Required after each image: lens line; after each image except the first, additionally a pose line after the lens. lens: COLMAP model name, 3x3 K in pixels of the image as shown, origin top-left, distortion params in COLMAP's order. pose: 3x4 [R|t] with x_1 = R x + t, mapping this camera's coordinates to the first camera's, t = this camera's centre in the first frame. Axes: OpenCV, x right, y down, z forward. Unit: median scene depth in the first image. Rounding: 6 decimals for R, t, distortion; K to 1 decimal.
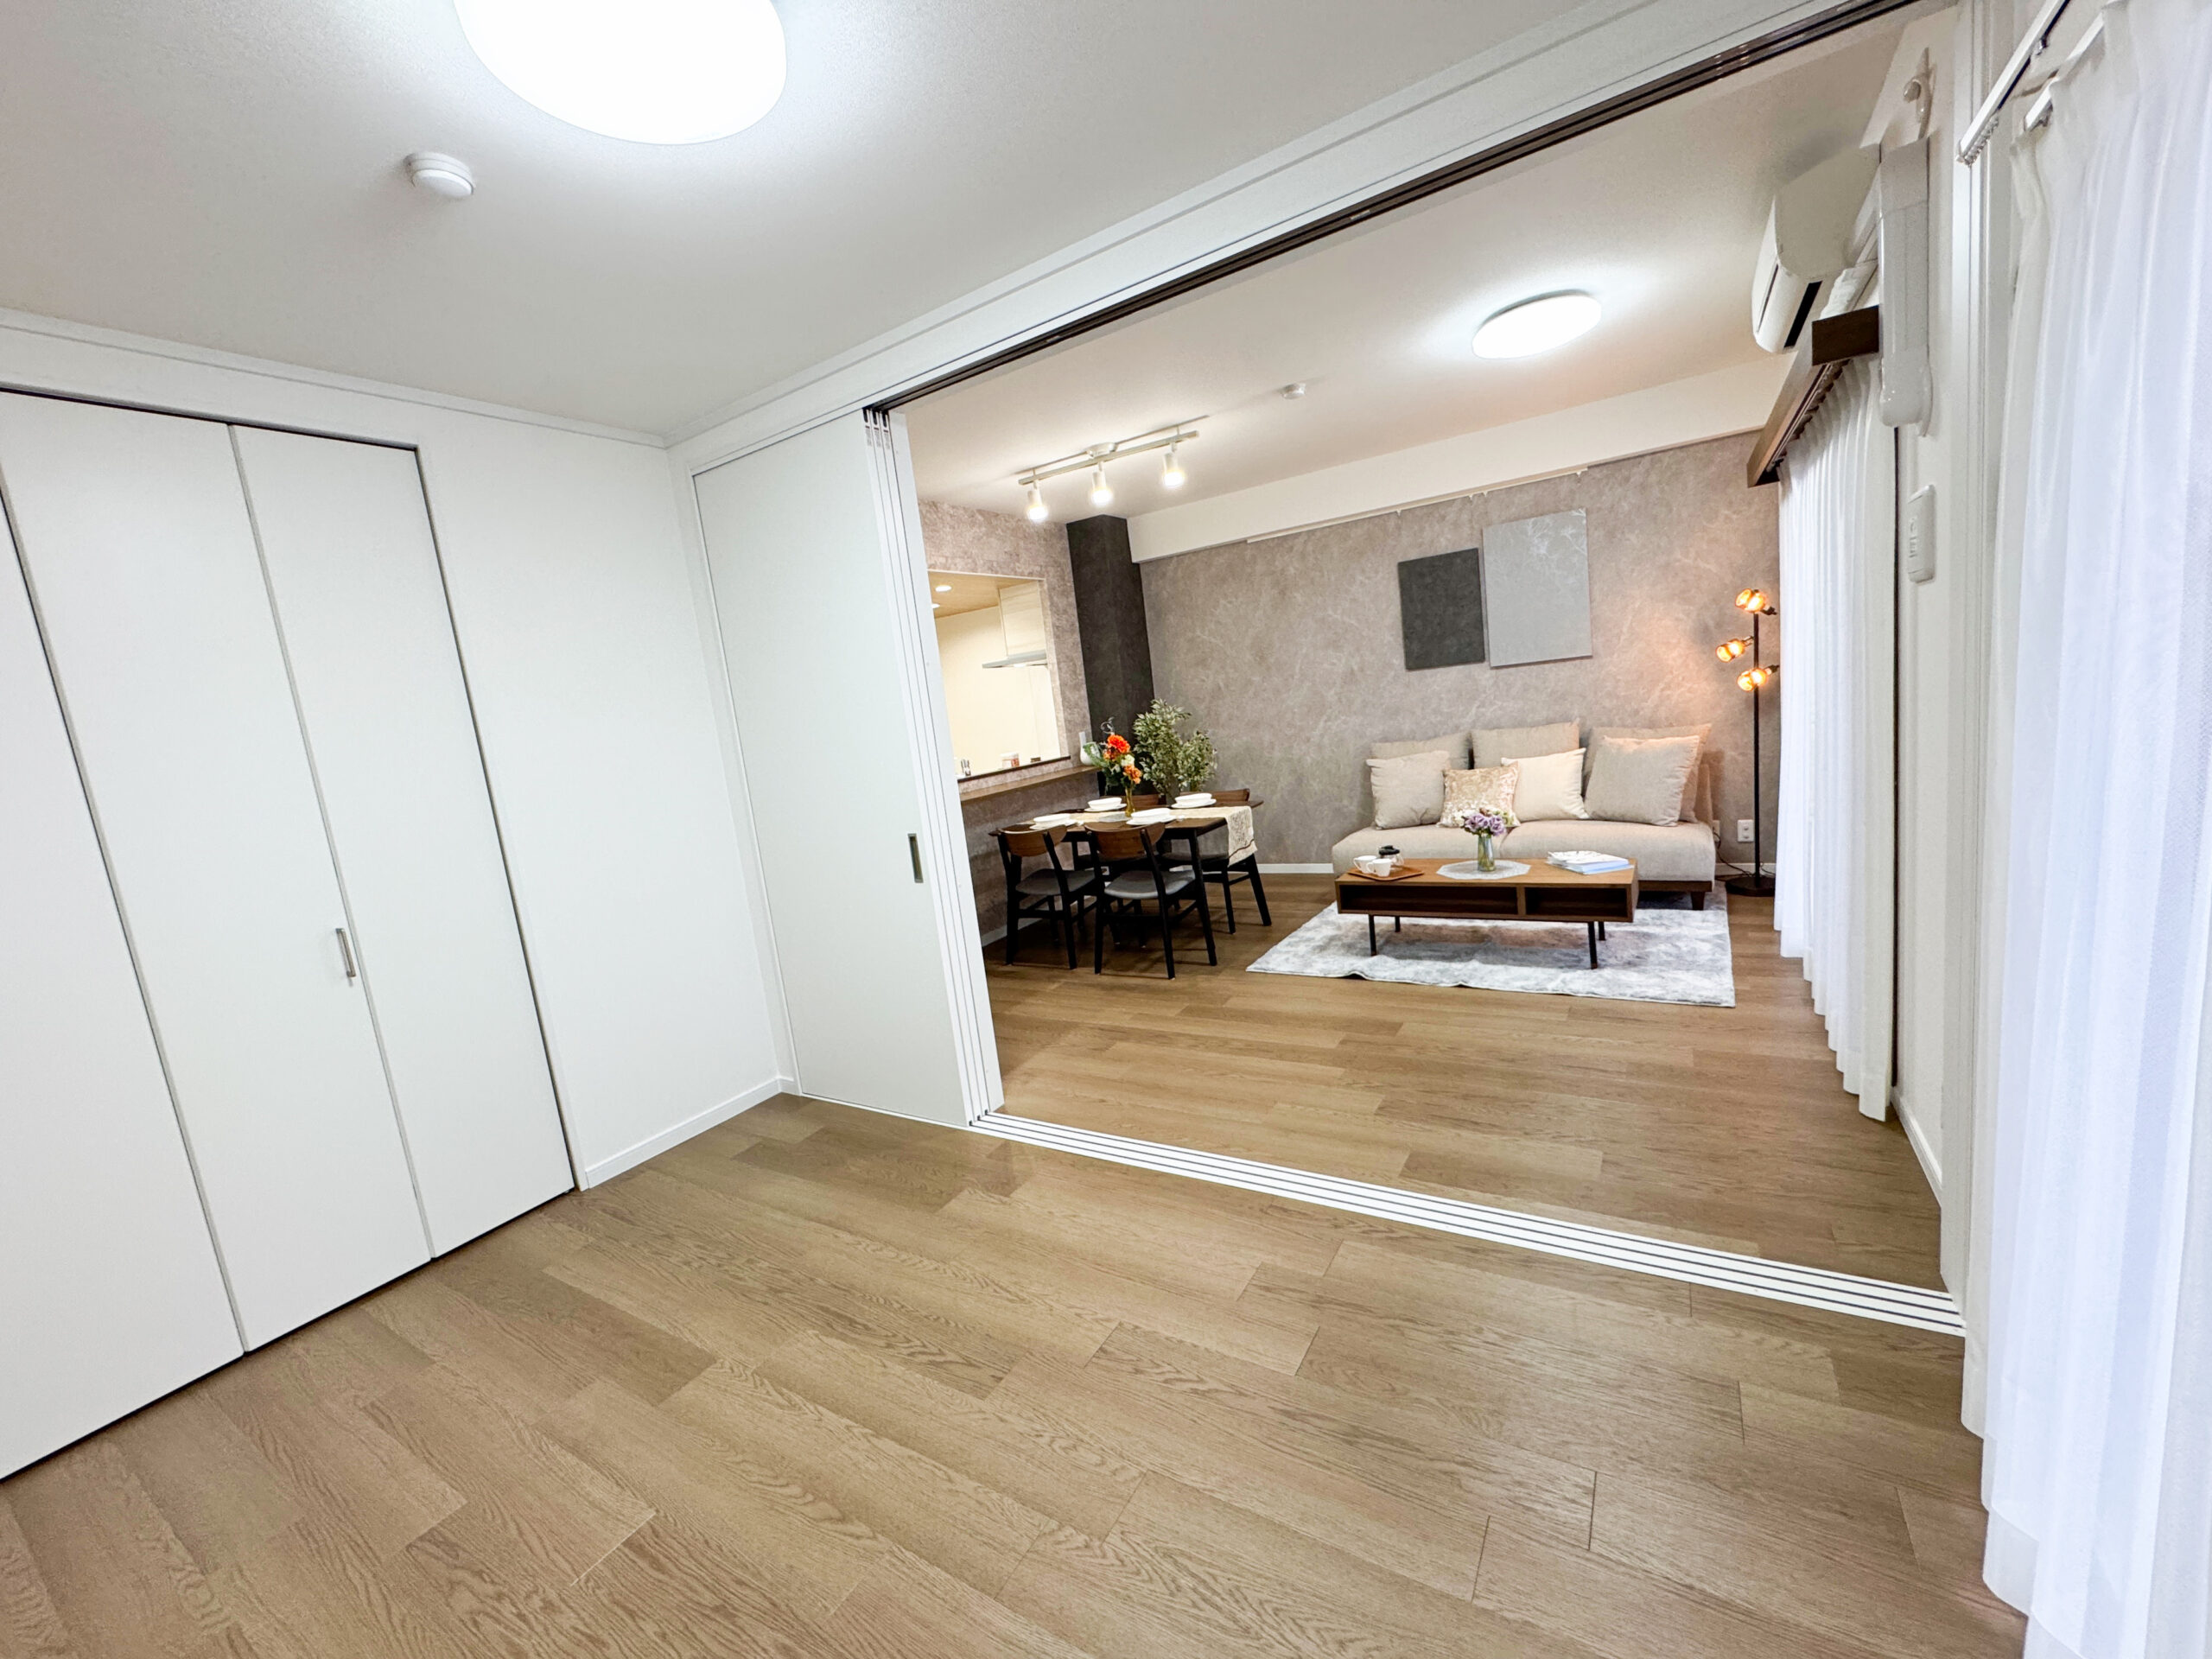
lens RADIAL K [[886.6, 0, 1102.8], [0, 886.6, 827.1], [0, 0, 1]] dist [-0.003426, -0.000293]
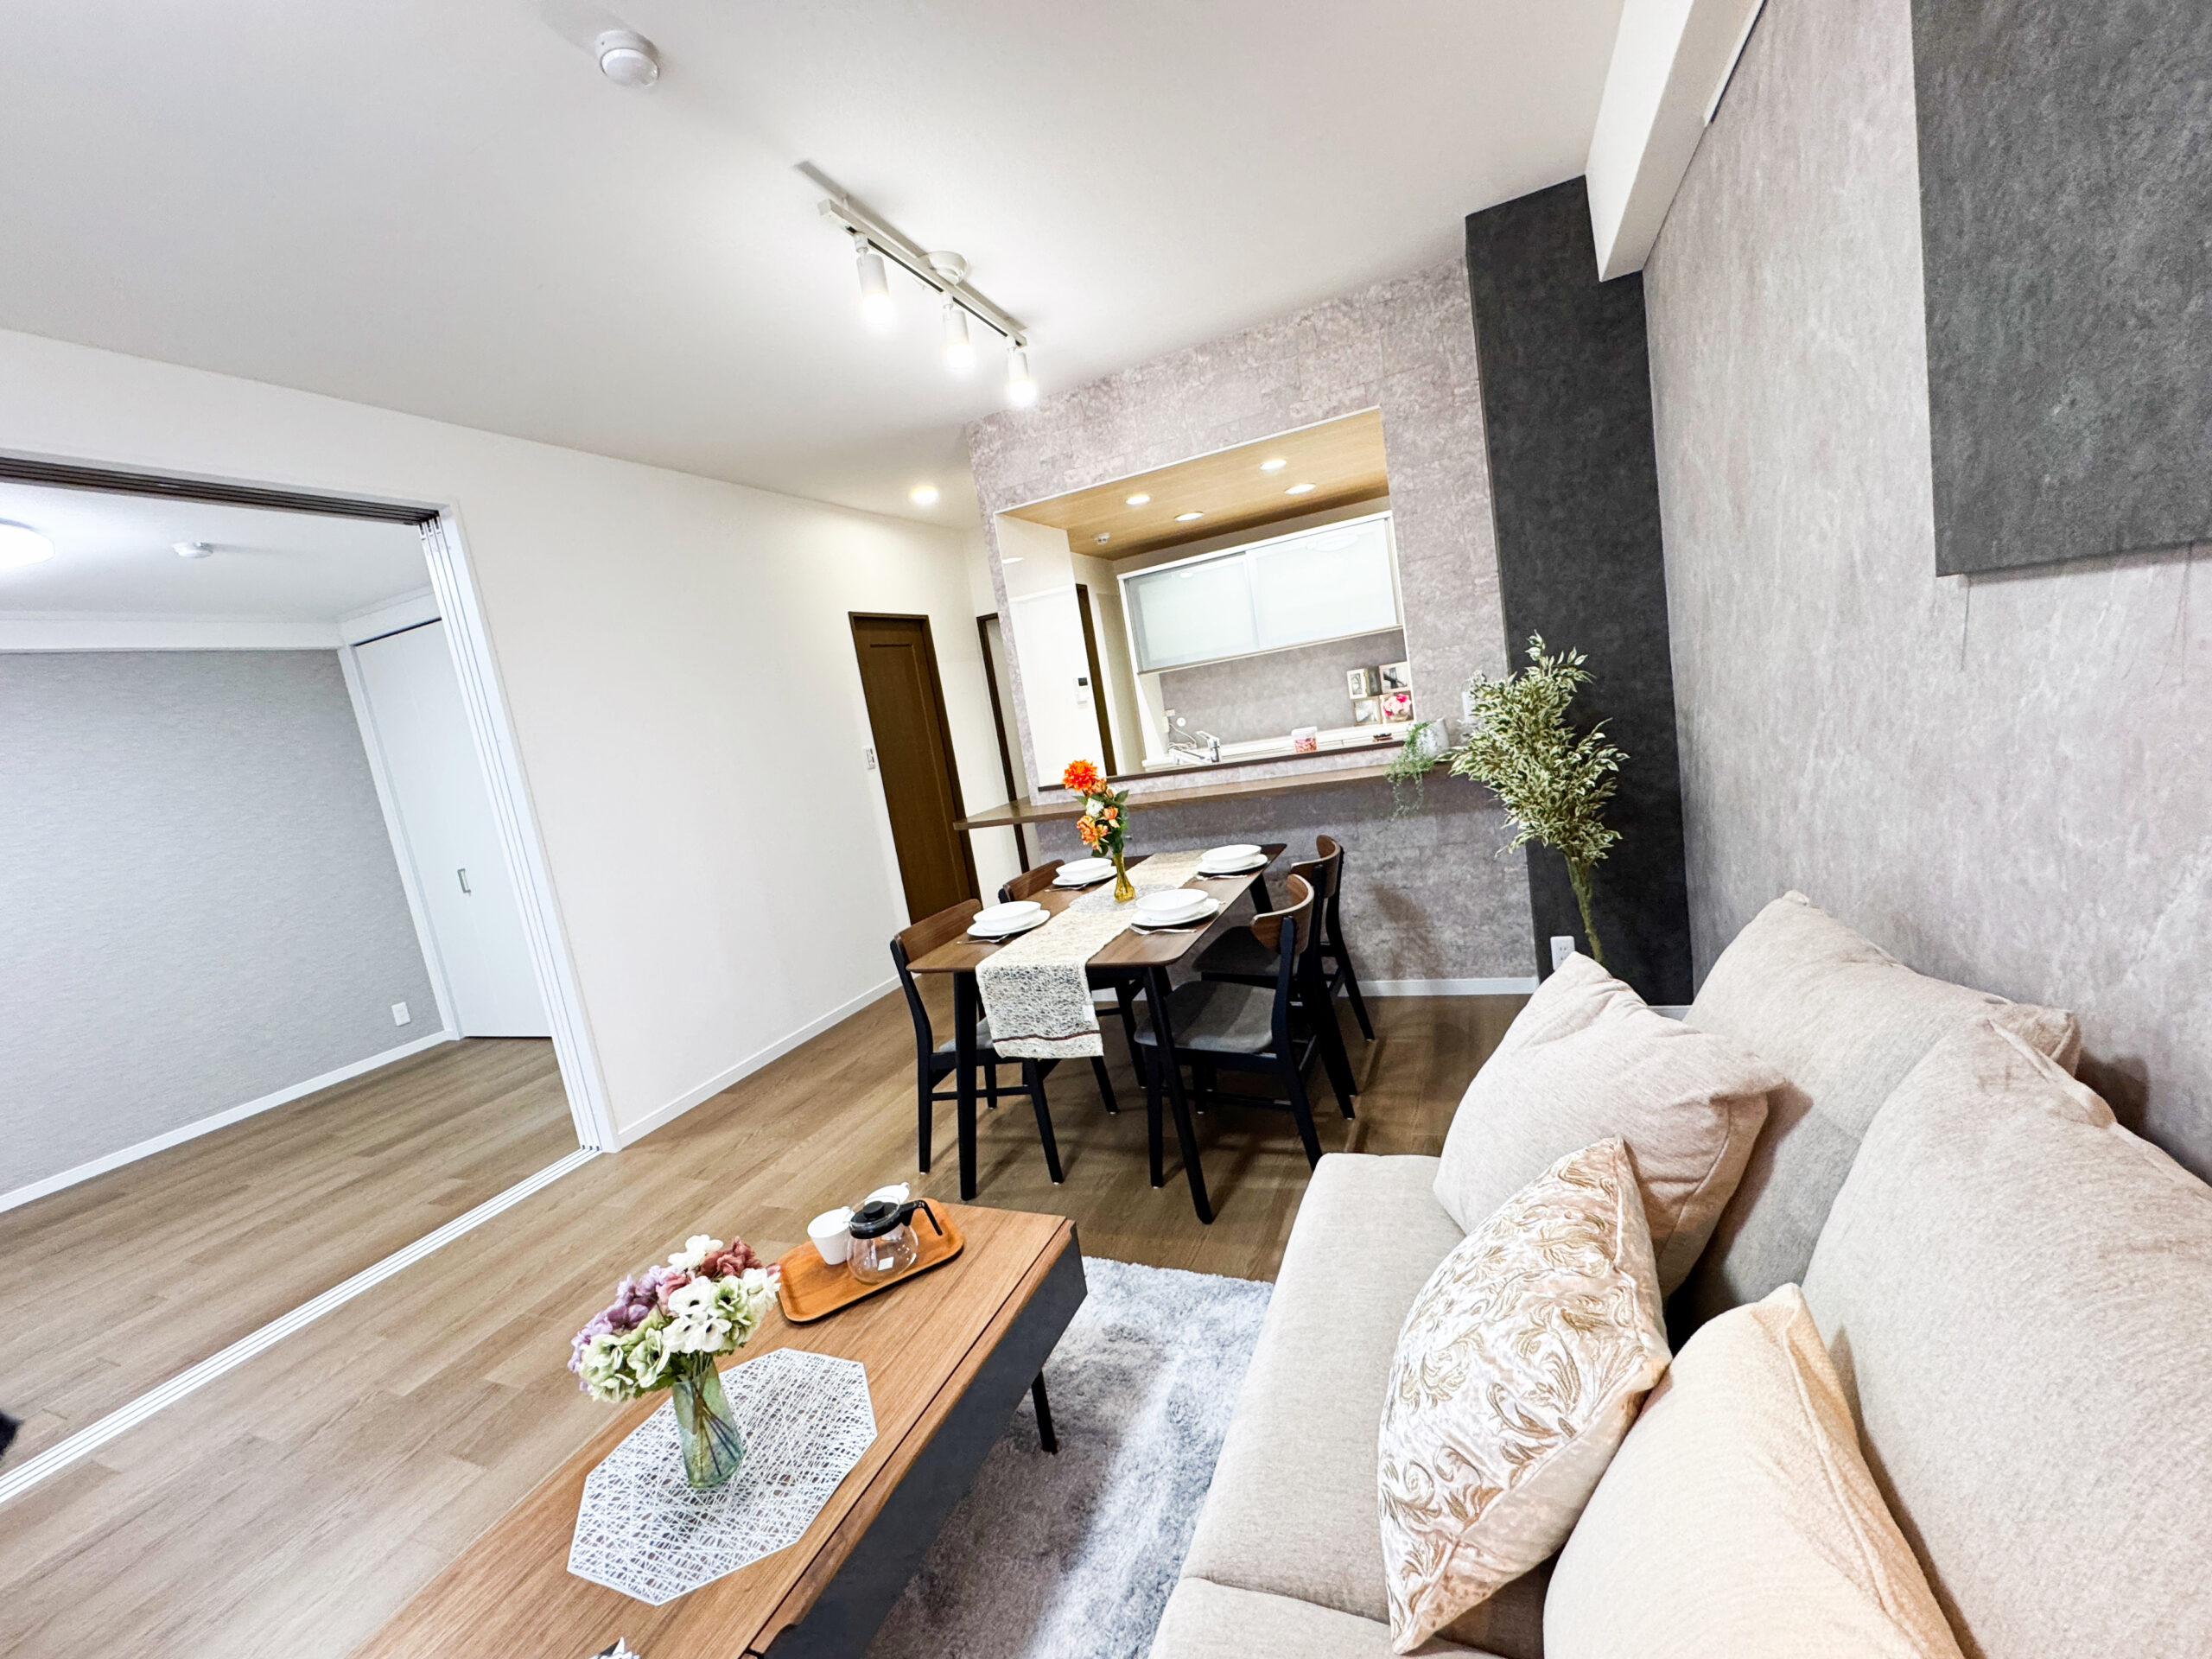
lens RADIAL K [[886.4, 0, 1106.3], [0, 886.4, 826.1], [0, 0, 1]] dist [-0.002835, -0.000190]
pose [[0.178373, 0.229634, -0.956792, 0.547104], [0.002933, 0.972258, 0.233893, -0.185082], [0.983959, -0.044527, 0.172751, 0.854254]]
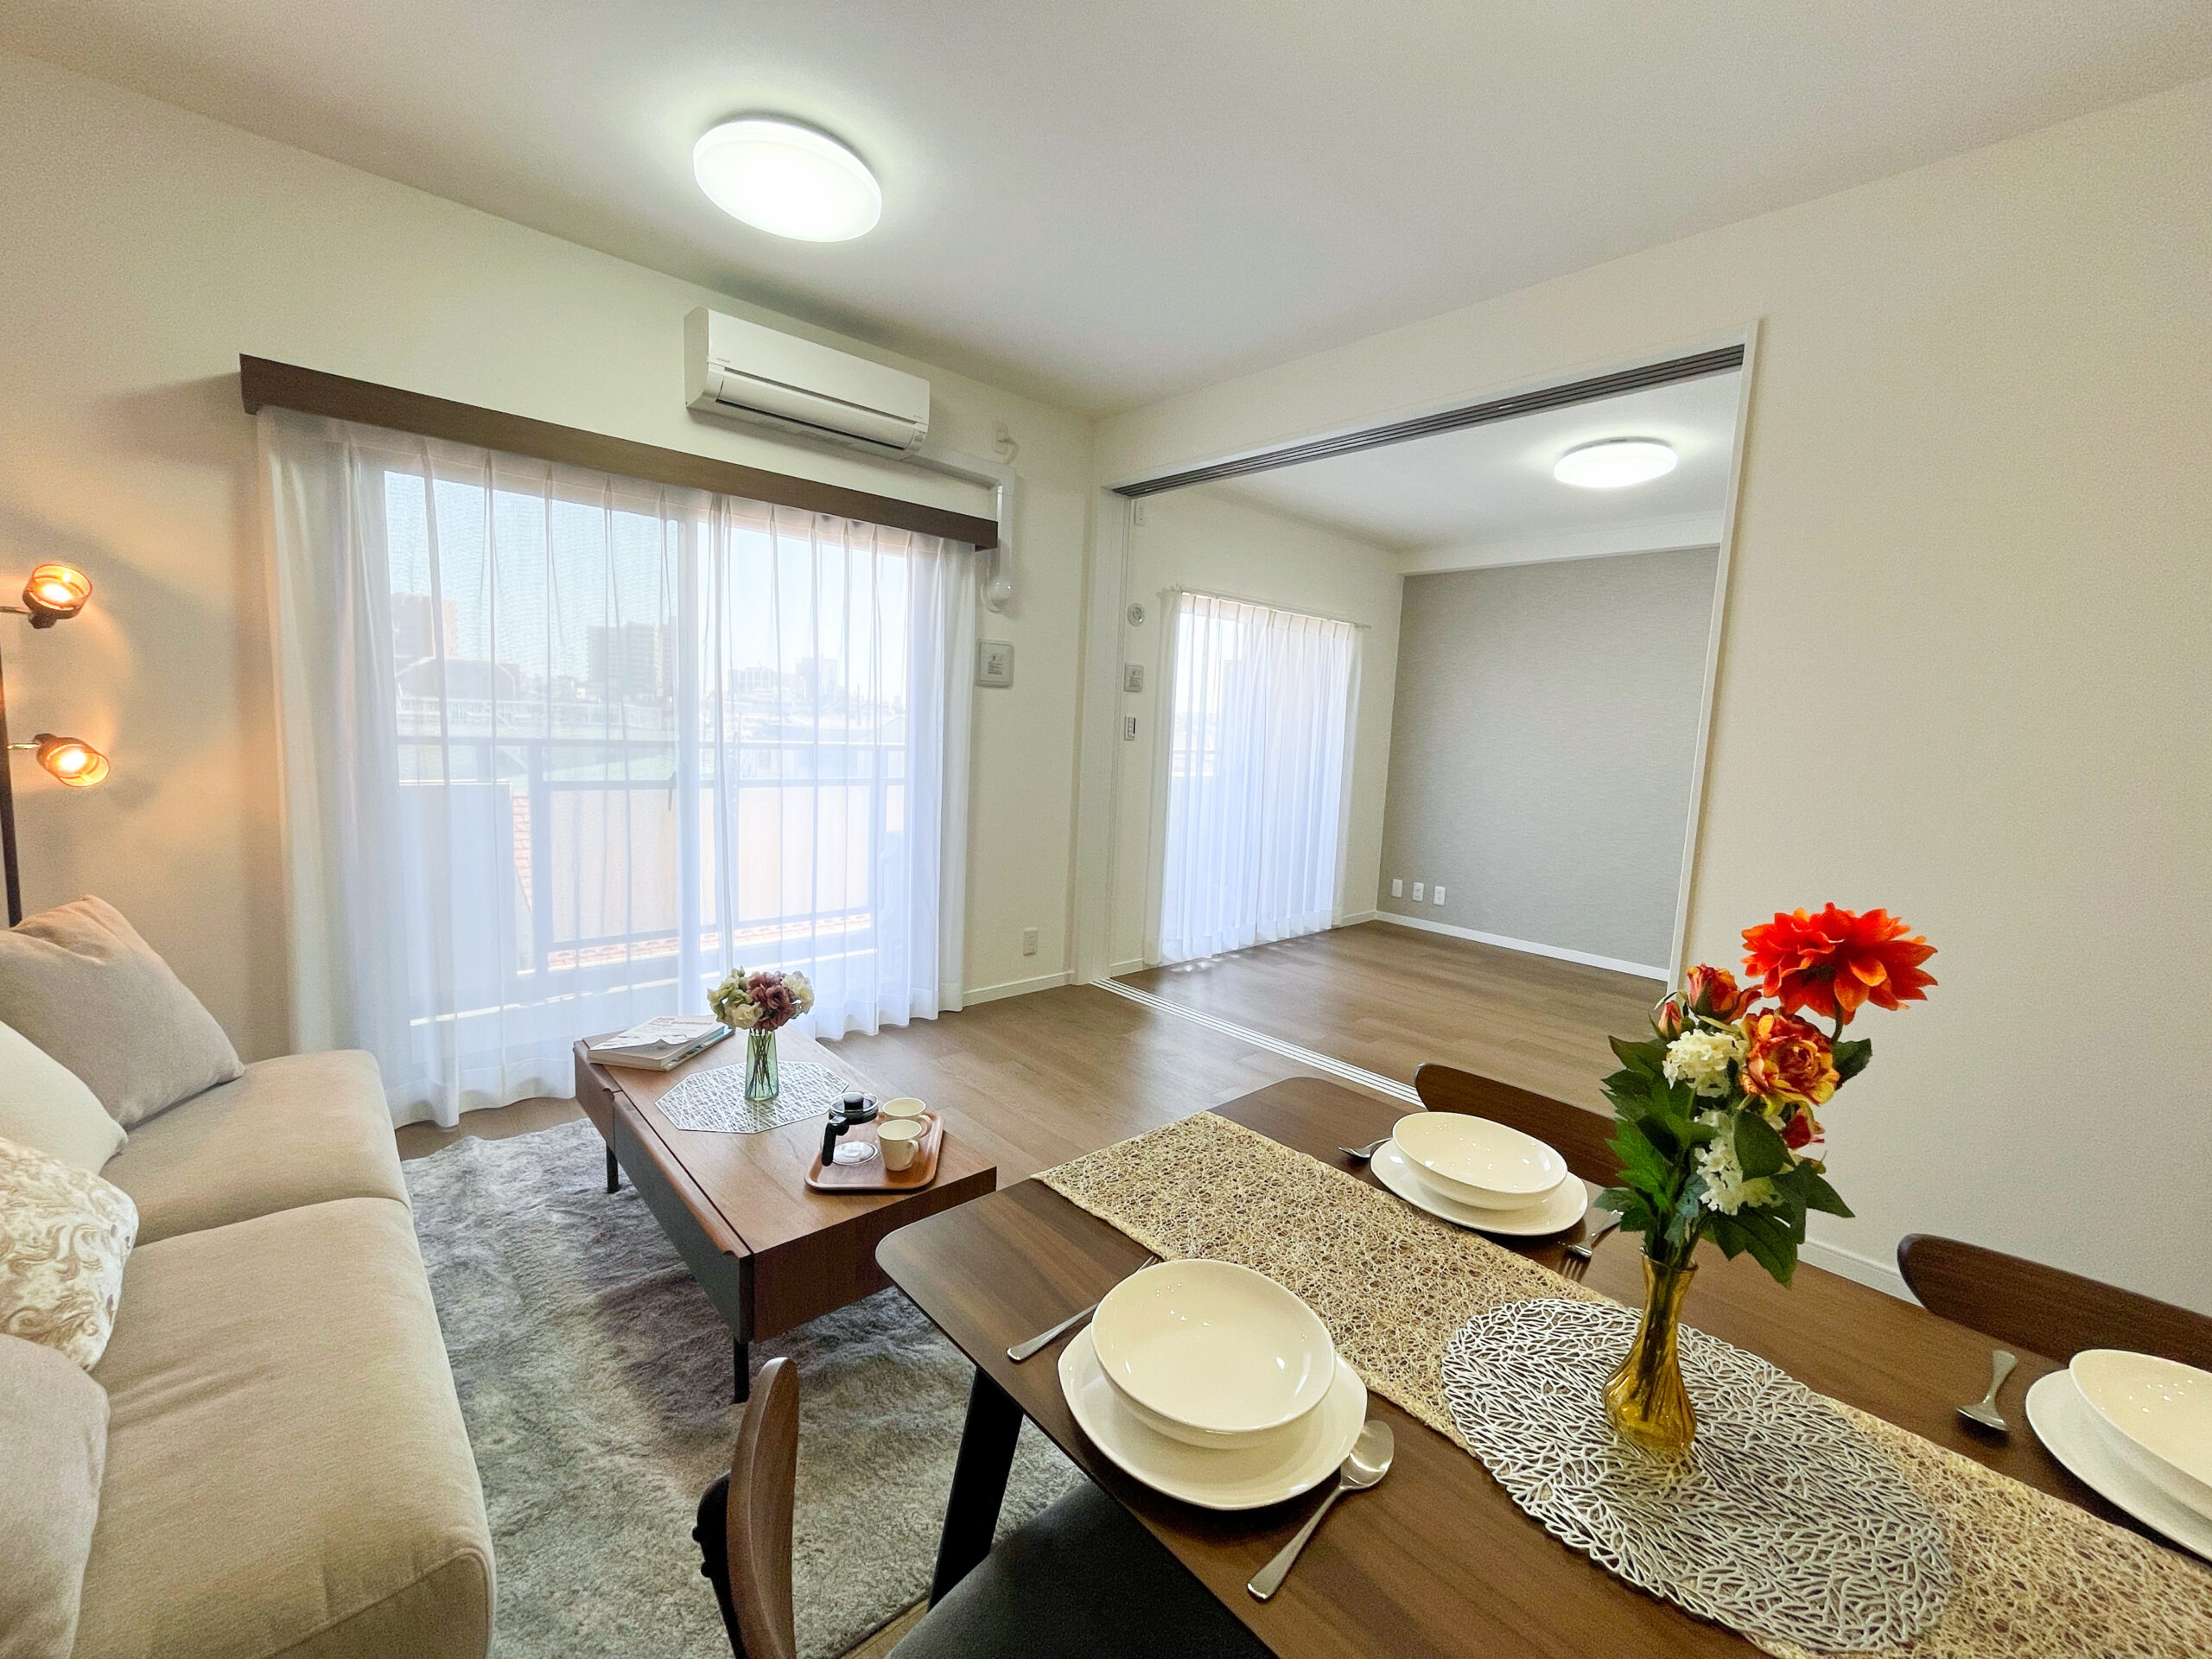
lens RADIAL K [[895.4, 0, 1105.6], [0, 895.4, 826.2], [0, 0, 1]] dist [-0.003437, 0.000572]
pose [[-0.961229, 0.044266, 0.272176, 0.071801], [0.105804, 0.970690, 0.215794, -0.147281], [-0.254646, 0.236225, -0.937738, 1.094784]]
